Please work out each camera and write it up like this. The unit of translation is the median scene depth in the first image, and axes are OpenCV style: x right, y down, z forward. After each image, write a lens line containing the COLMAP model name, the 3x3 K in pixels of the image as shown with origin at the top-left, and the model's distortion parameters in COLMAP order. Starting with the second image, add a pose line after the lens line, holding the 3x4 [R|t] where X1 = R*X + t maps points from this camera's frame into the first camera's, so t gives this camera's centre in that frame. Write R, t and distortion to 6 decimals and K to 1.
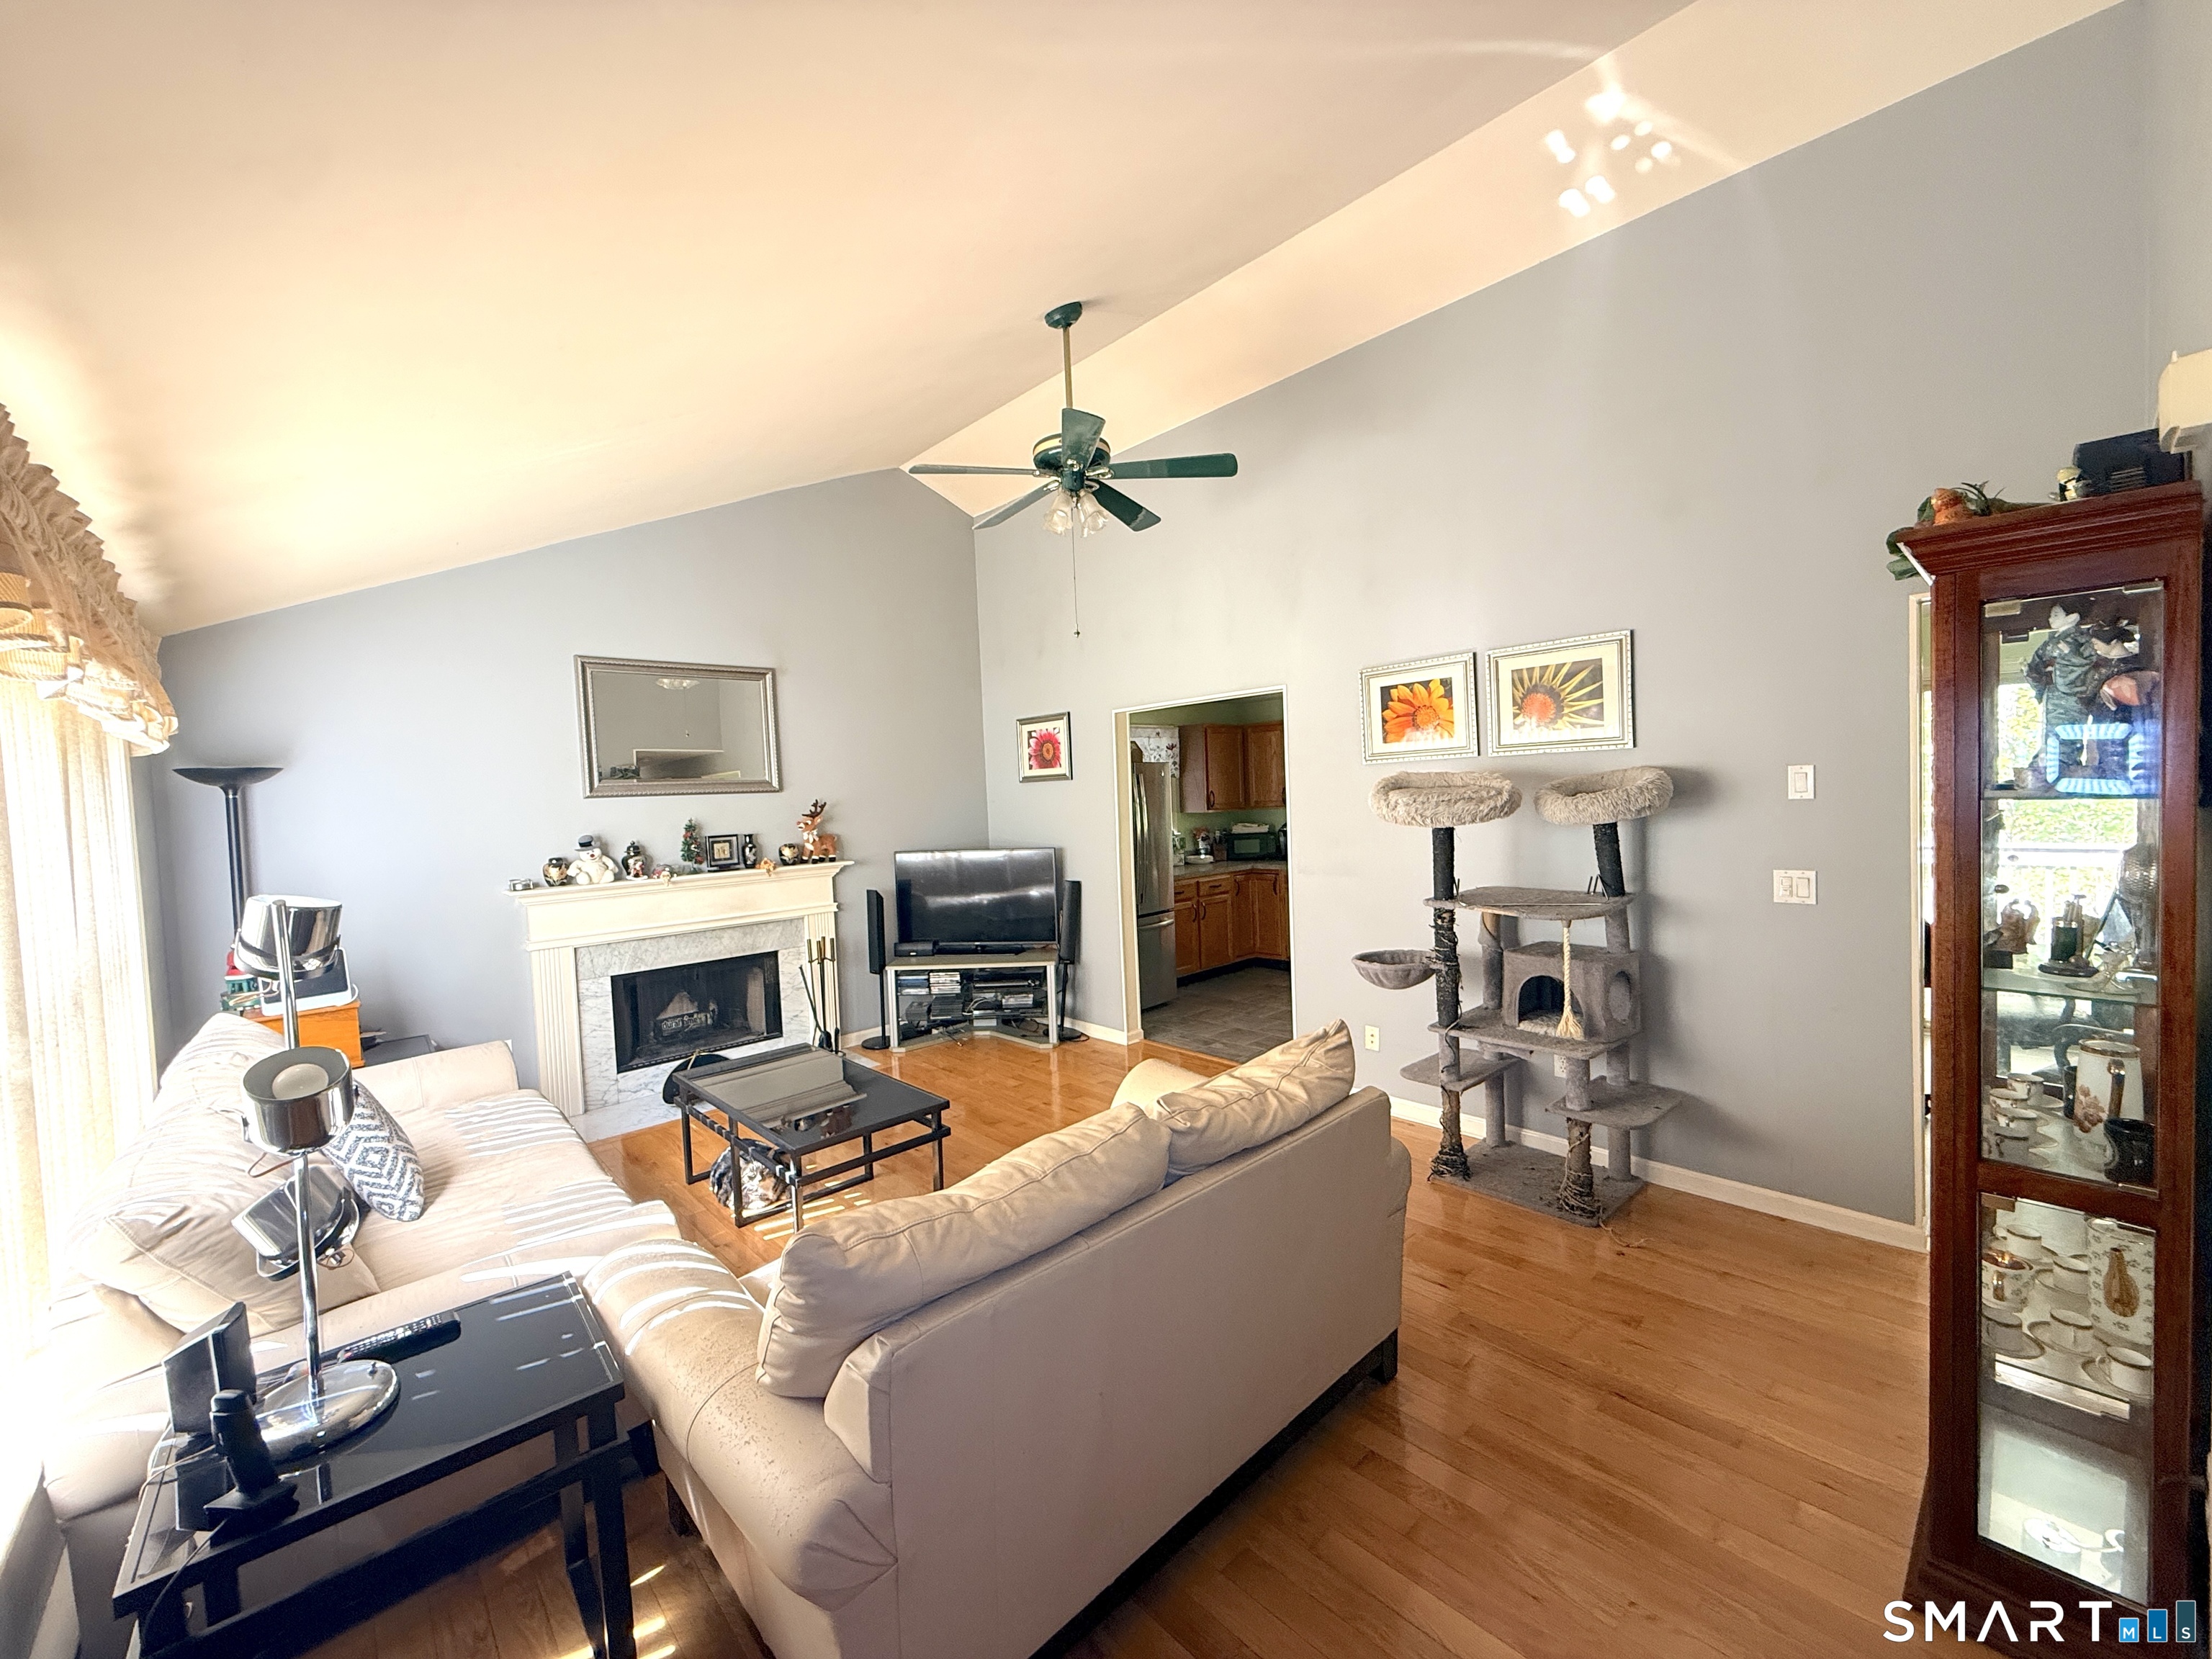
lens RADIAL K [[878.2, 0, 1101.3], [0, 878.2, 835.0], [0, 0, 1]] dist [-0.001248, 0.001250]
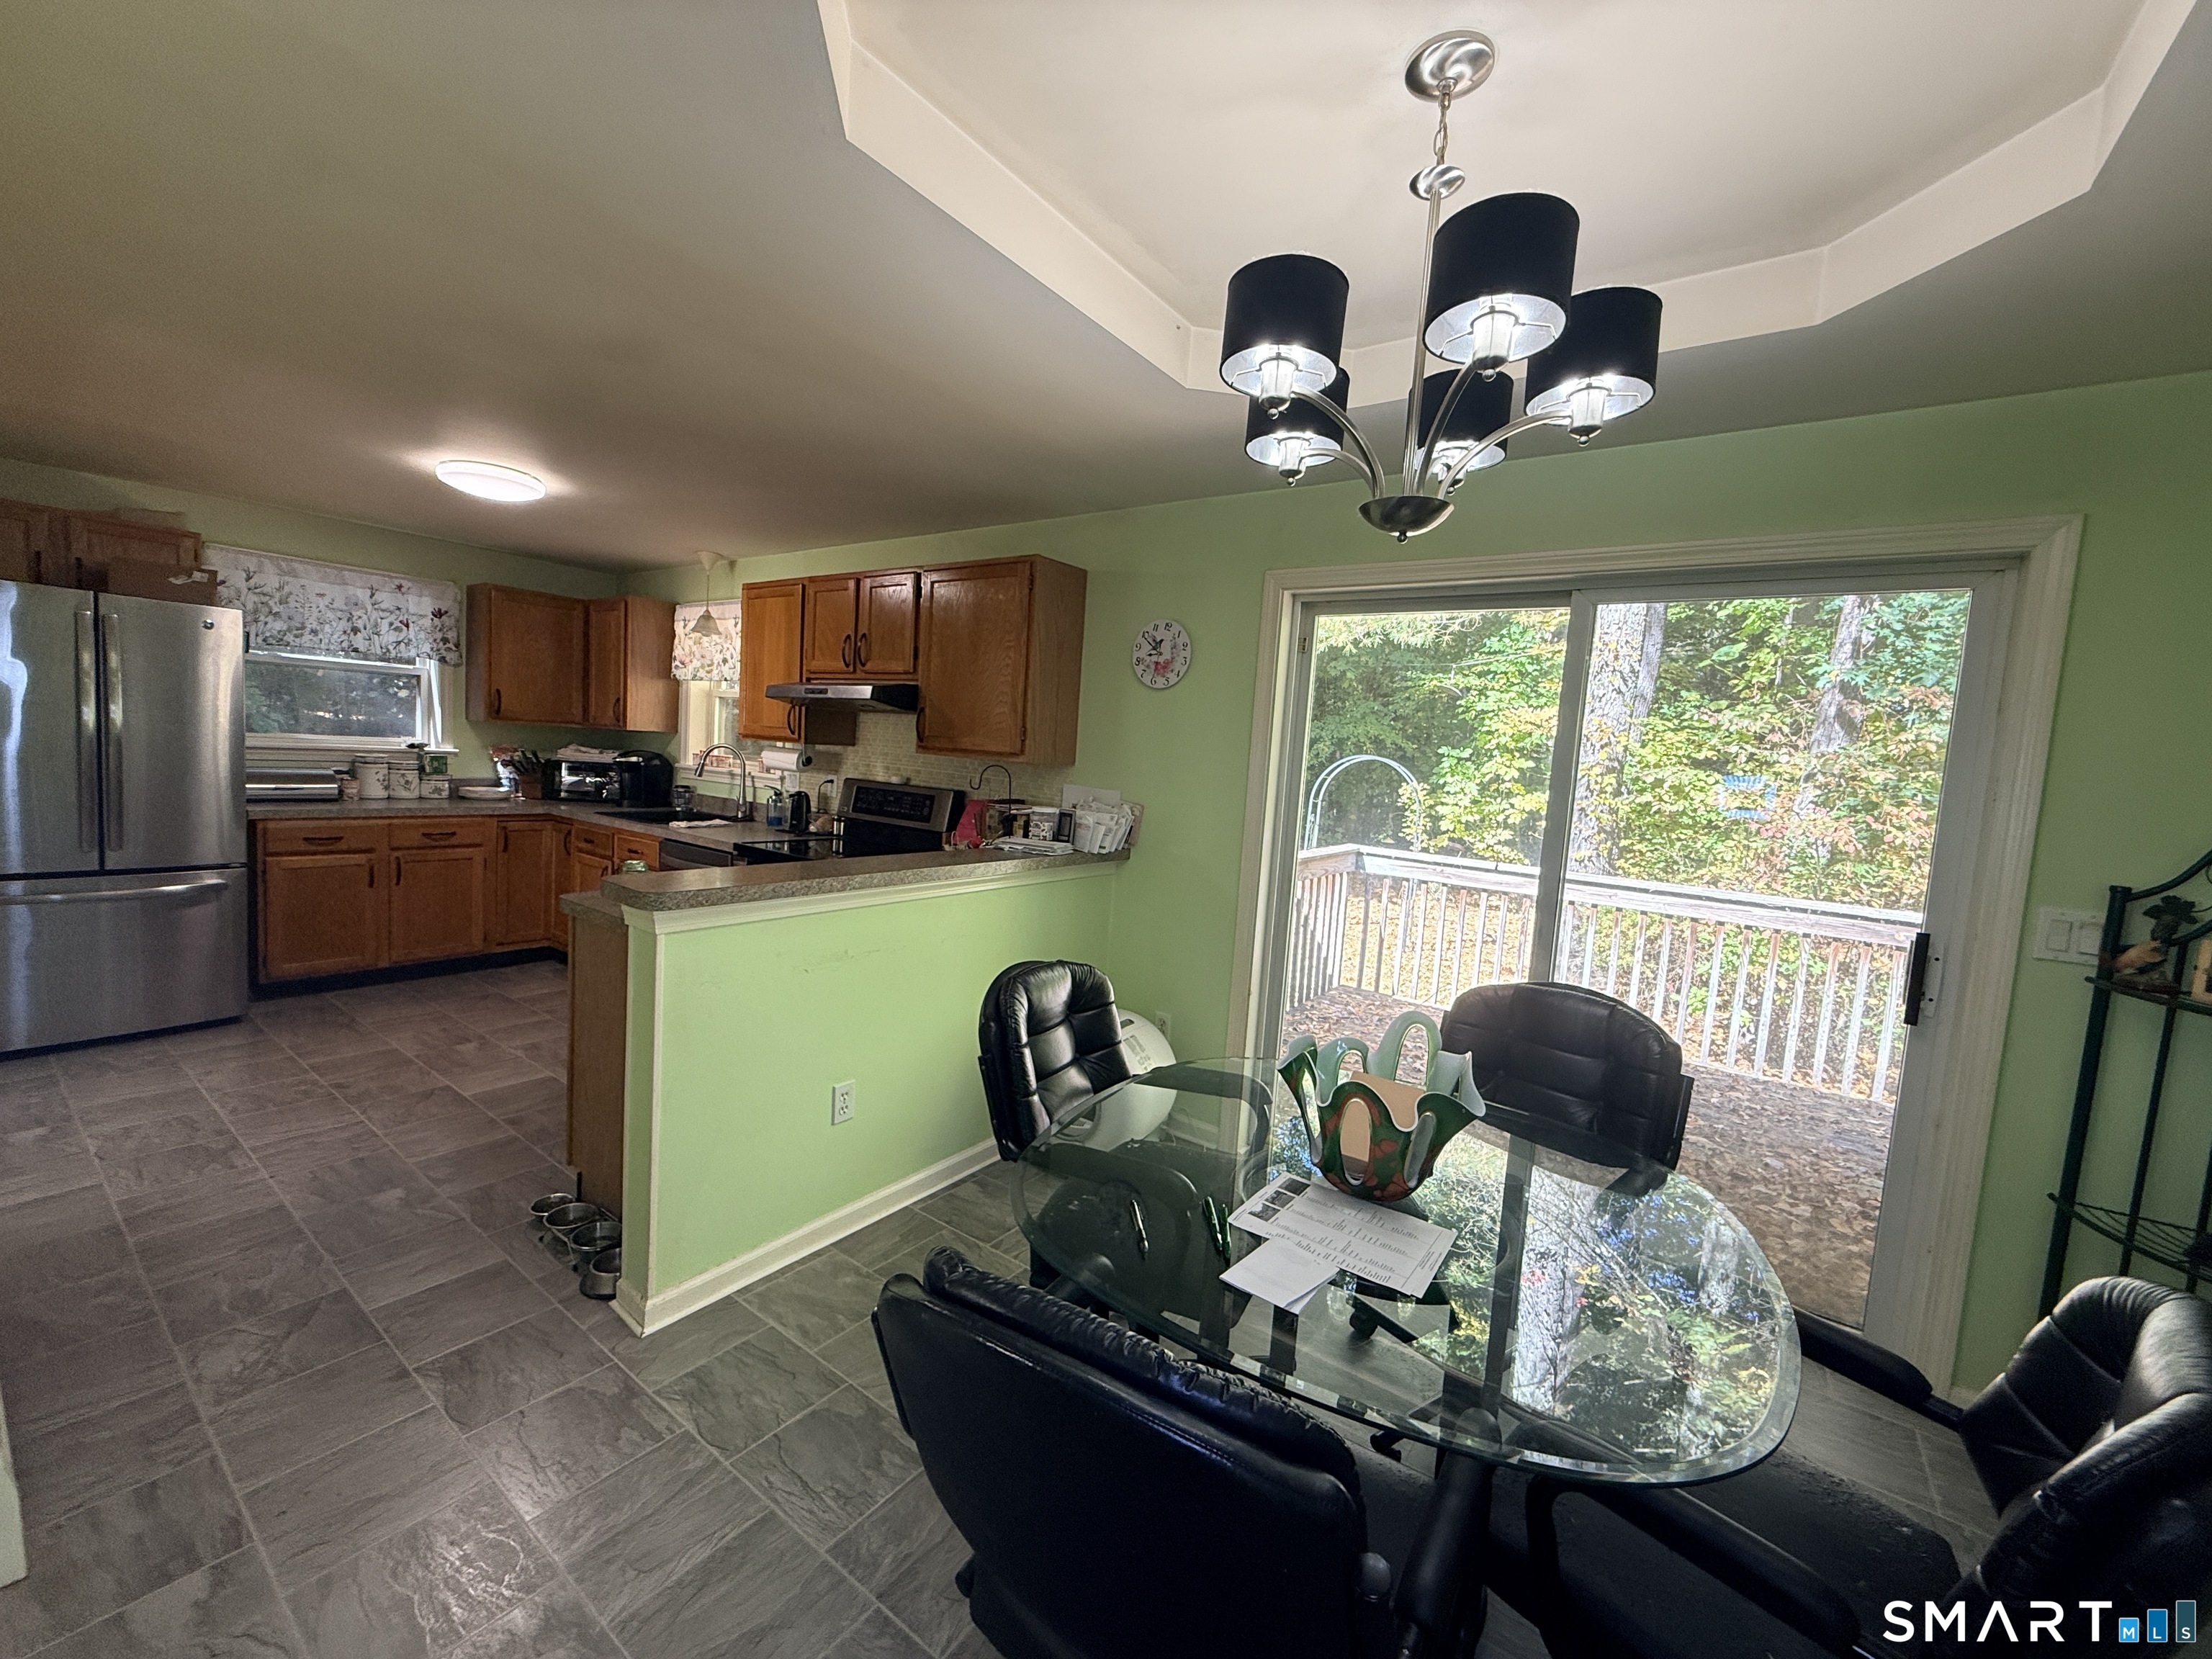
lens RADIAL K [[878.2, 0, 1096.3], [0, 878.2, 831.4], [0, 0, 1]] dist [-0.001248, 0.001250]
pose [[0.976261, 0.091870, 0.196150, 0.636808], [-0.100108, 0.994446, 0.032480, -0.015554], [-0.192077, -0.051345, 0.980036, 0.392152]]
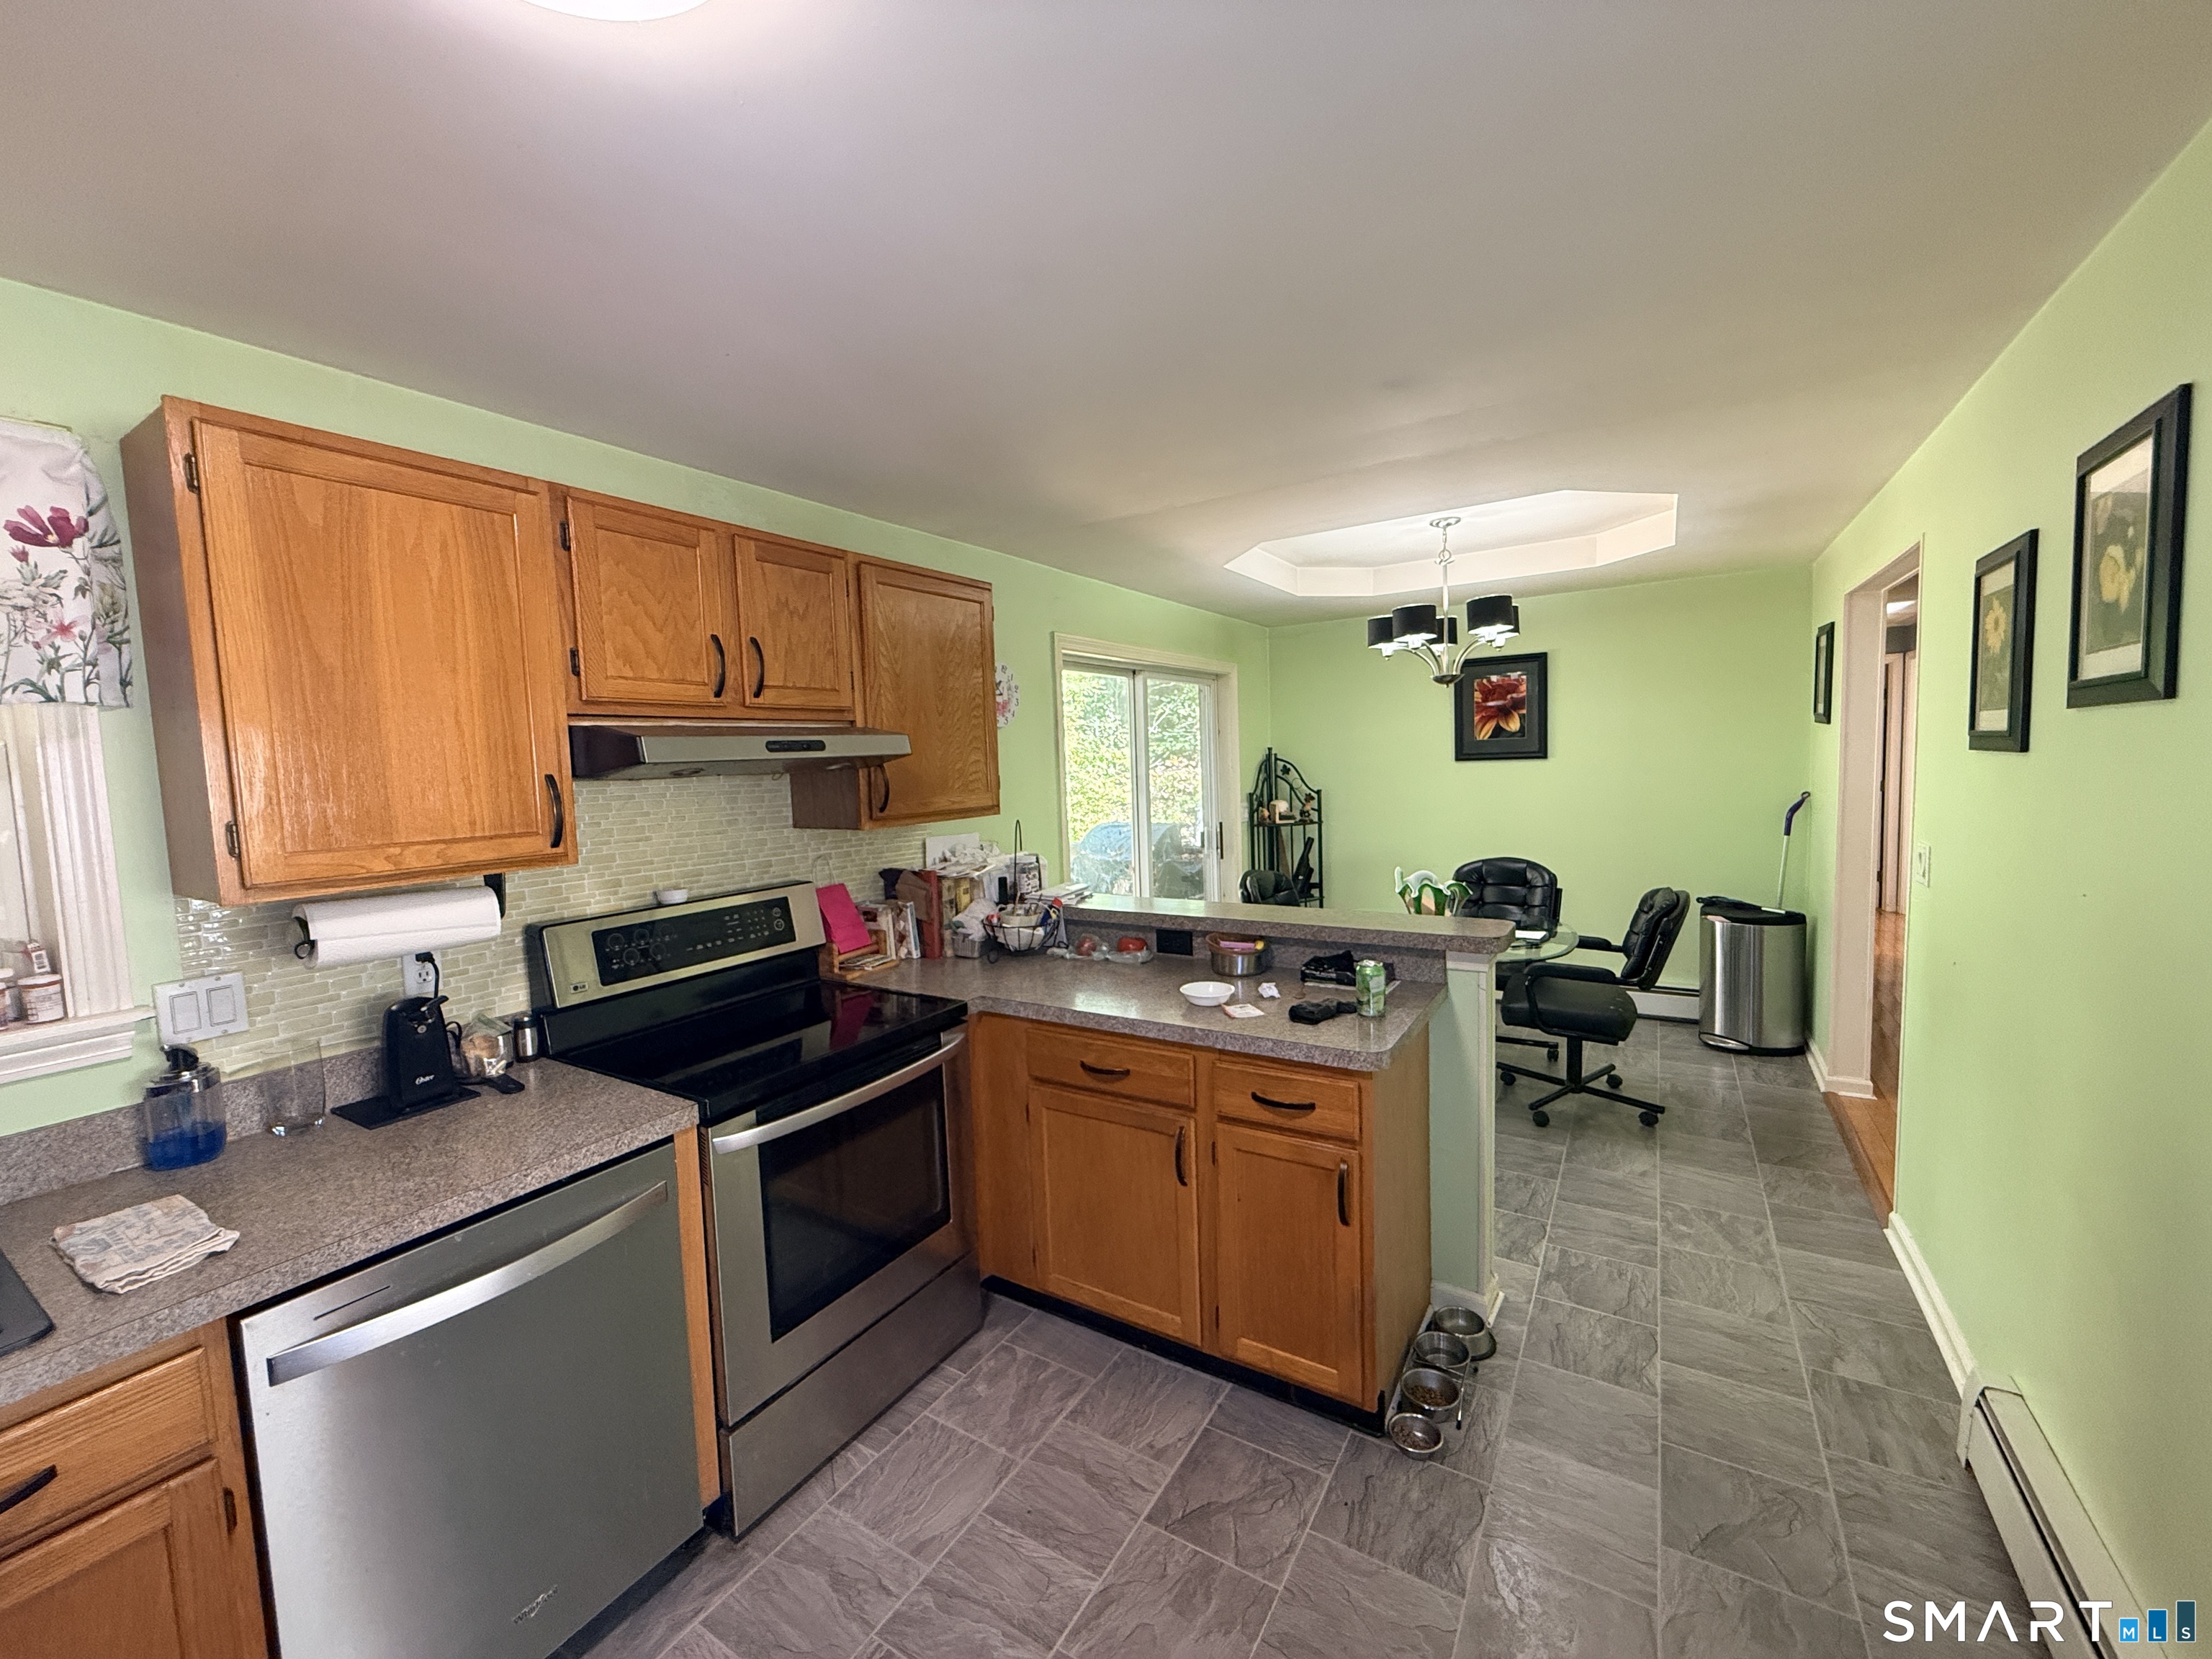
lens RADIAL K [[878.2, 0, 1096.6], [0, 878.2, 827.3], [0, 0, 1]] dist [-0.001248, 0.001250]
pose [[-0.249906, -0.025021, 0.967947, 0.145095], [0.097960, 0.993884, 0.050983, -0.052959], [-0.963302, 0.107561, -0.245926, 1.095927]]
